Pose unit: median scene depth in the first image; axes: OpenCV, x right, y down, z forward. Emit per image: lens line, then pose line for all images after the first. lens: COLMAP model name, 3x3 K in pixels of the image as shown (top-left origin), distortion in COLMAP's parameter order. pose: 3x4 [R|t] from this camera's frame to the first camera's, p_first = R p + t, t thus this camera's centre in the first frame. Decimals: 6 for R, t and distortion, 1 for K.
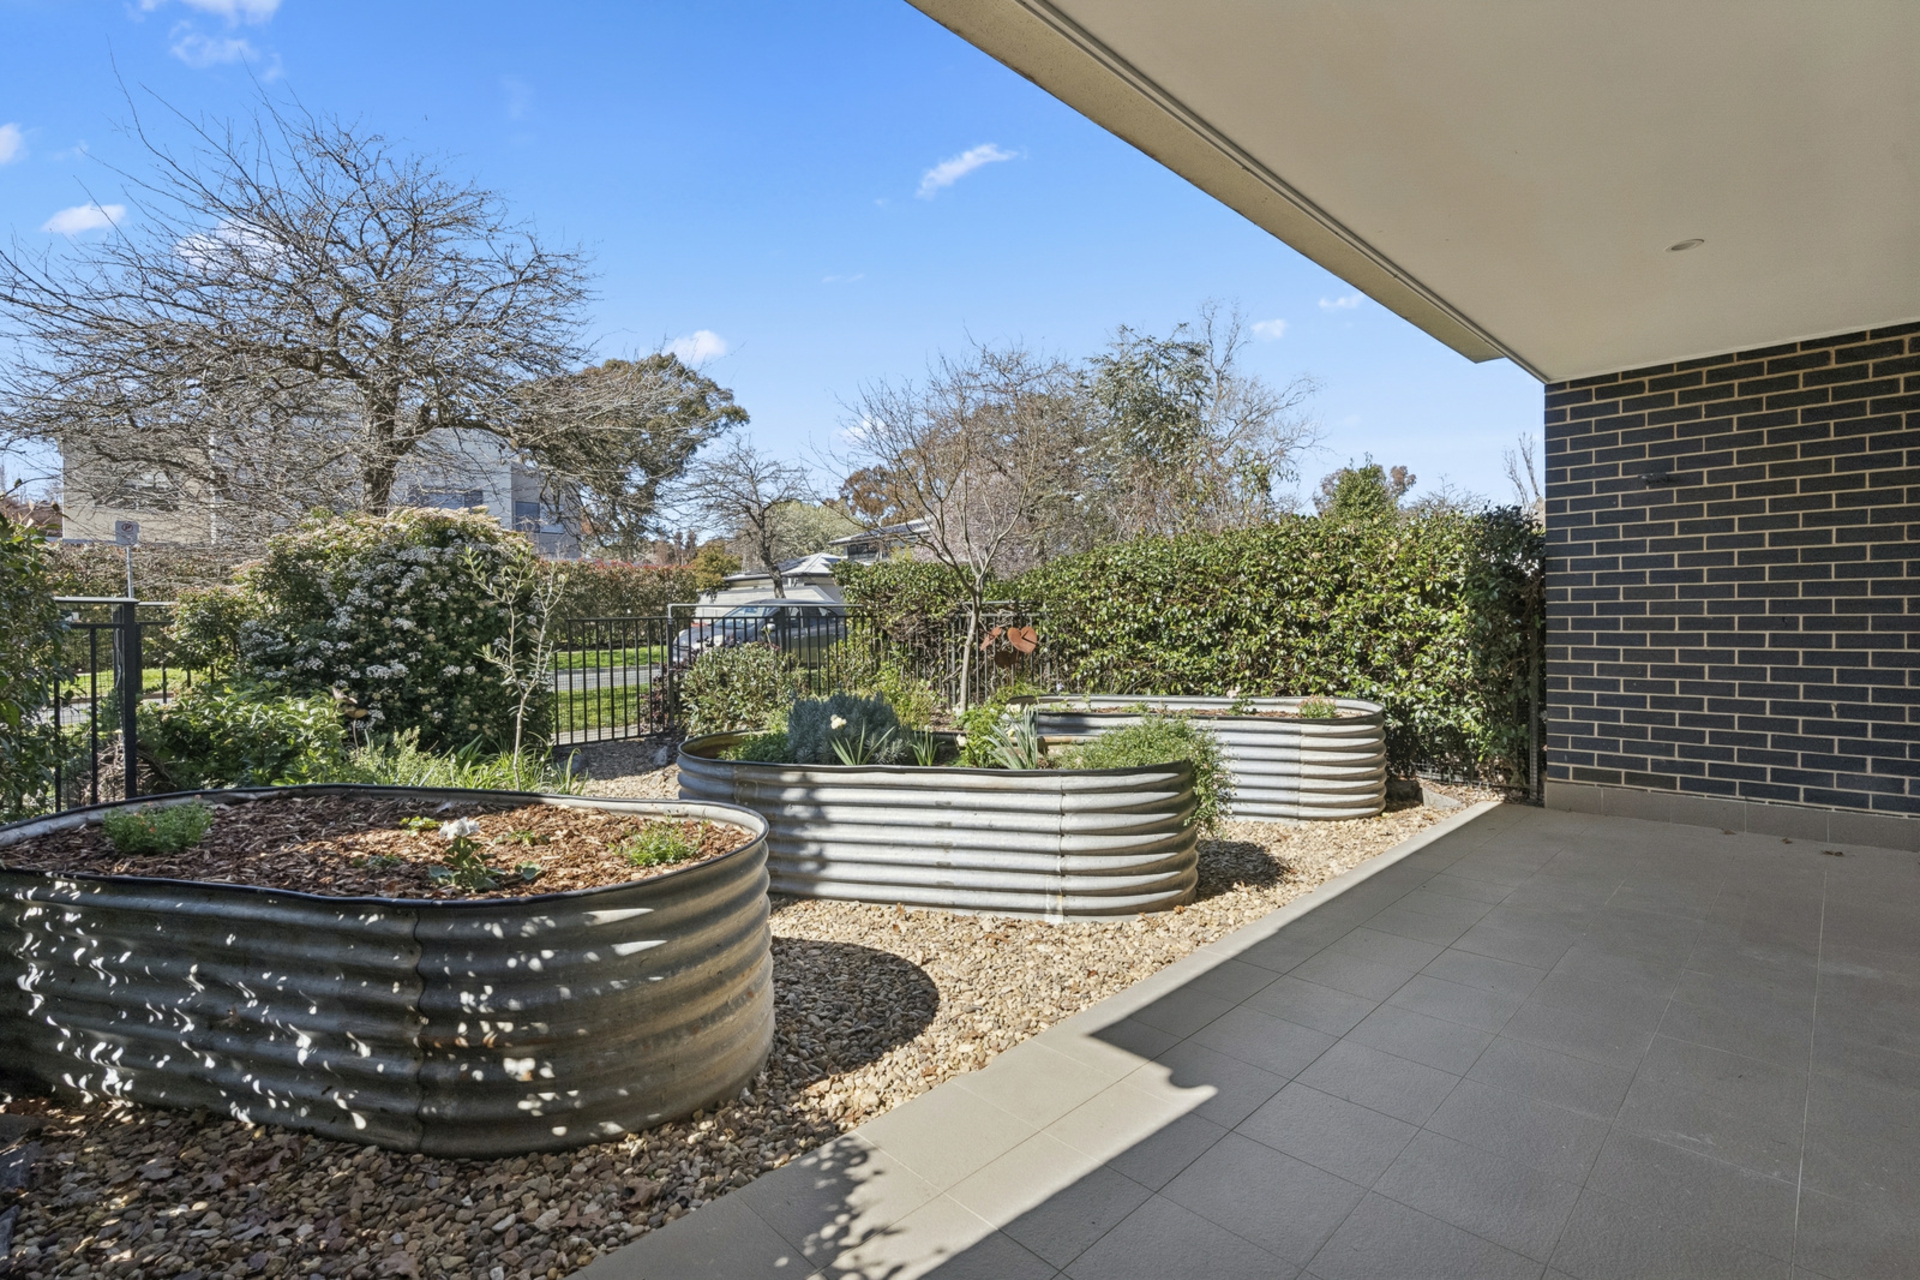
lens RADIAL K [[873.9, 0, 962.5], [0, 873.9, 631.3], [0, 0, 1]] dist [-0.004300, -0.000041]
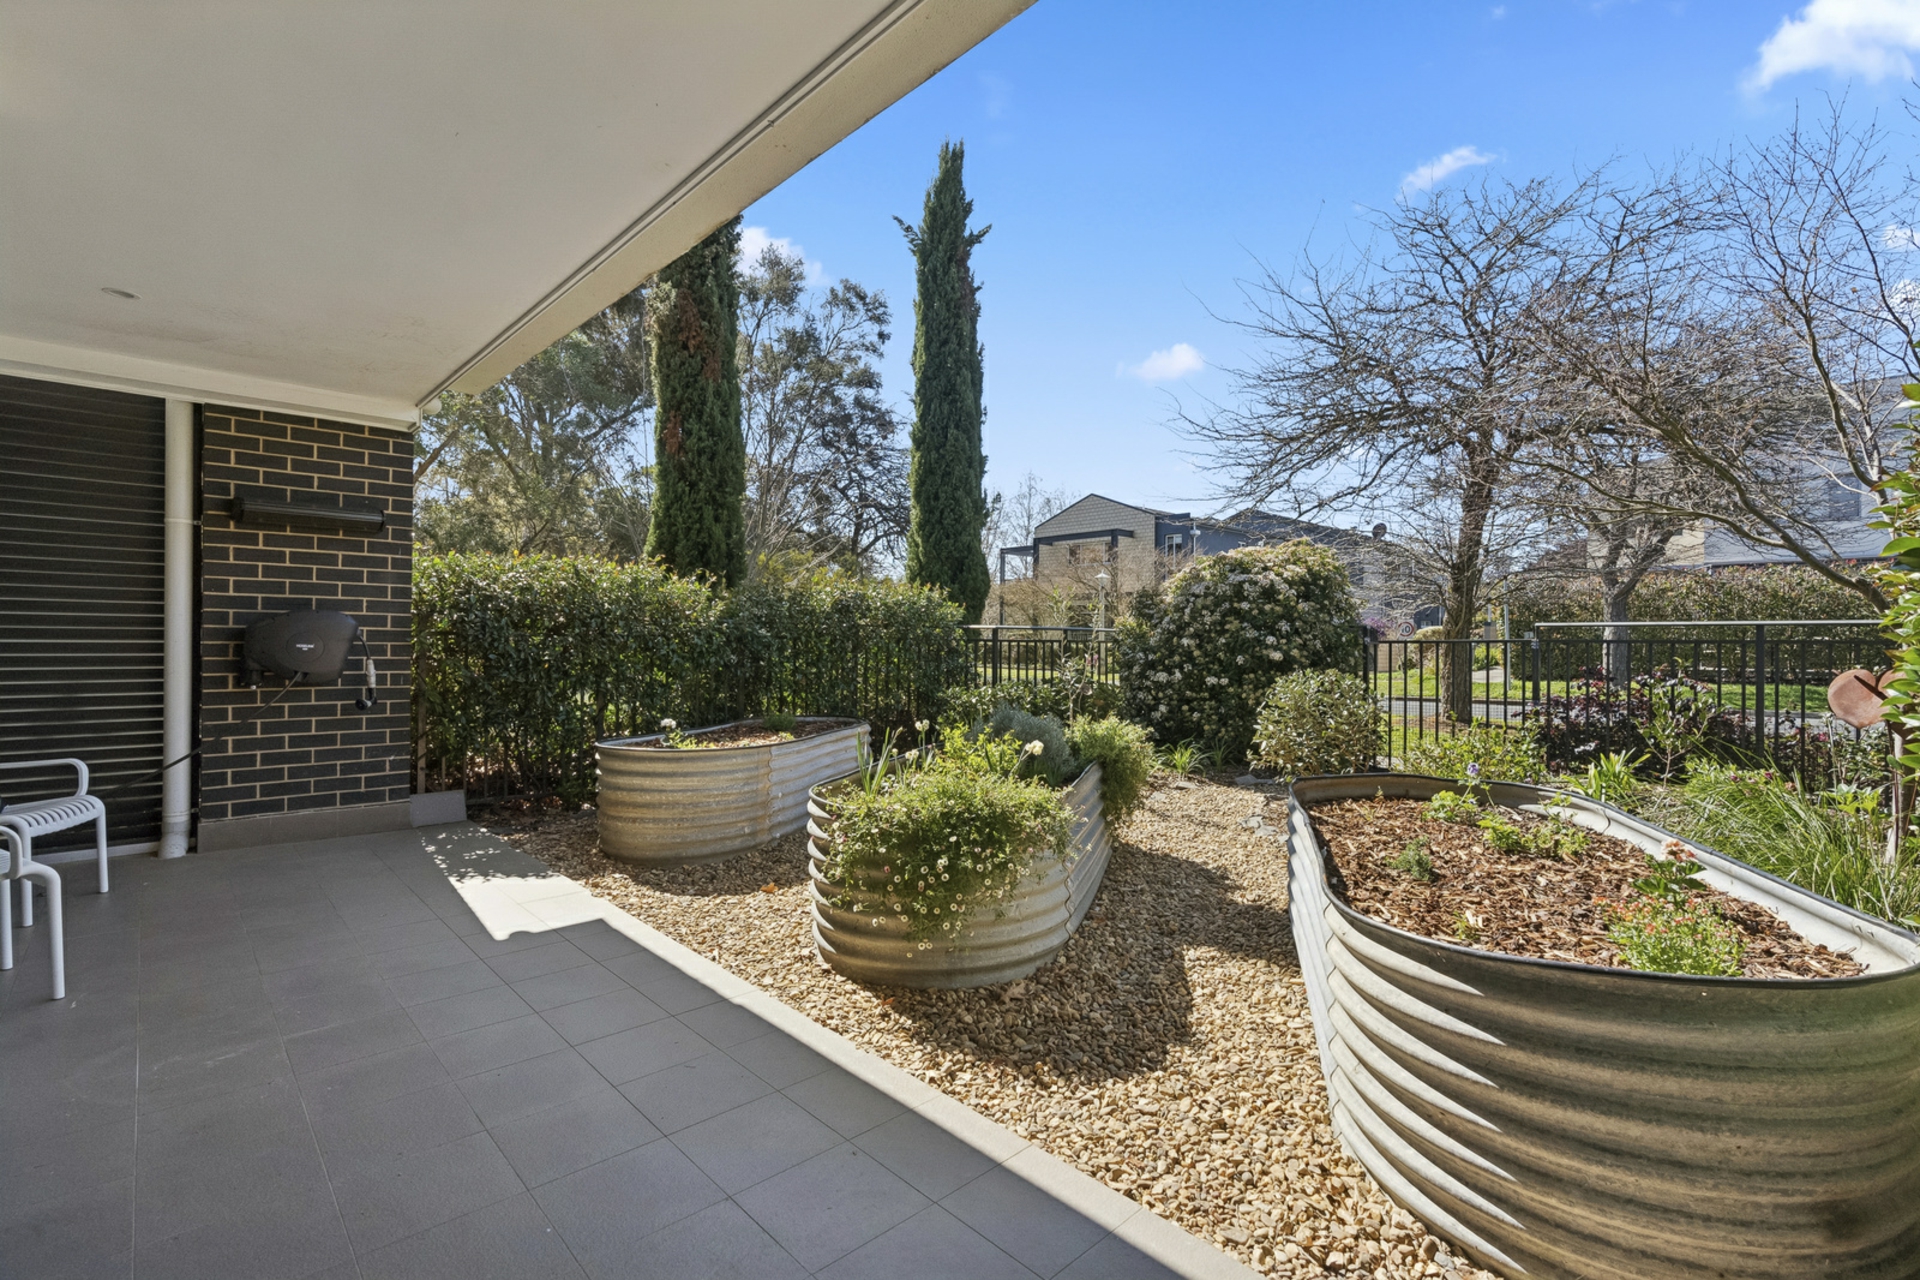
lens RADIAL K [[873.9, 0, 959.2], [0, 873.9, 640.2], [0, 0, 1]] dist [-0.004300, -0.000041]
pose [[-0.039112, 0.005792, -0.999218, 1.299820], [-0.013377, 0.999891, 0.006319, -0.029521], [0.999145, 0.013614, -0.039030, 1.333792]]
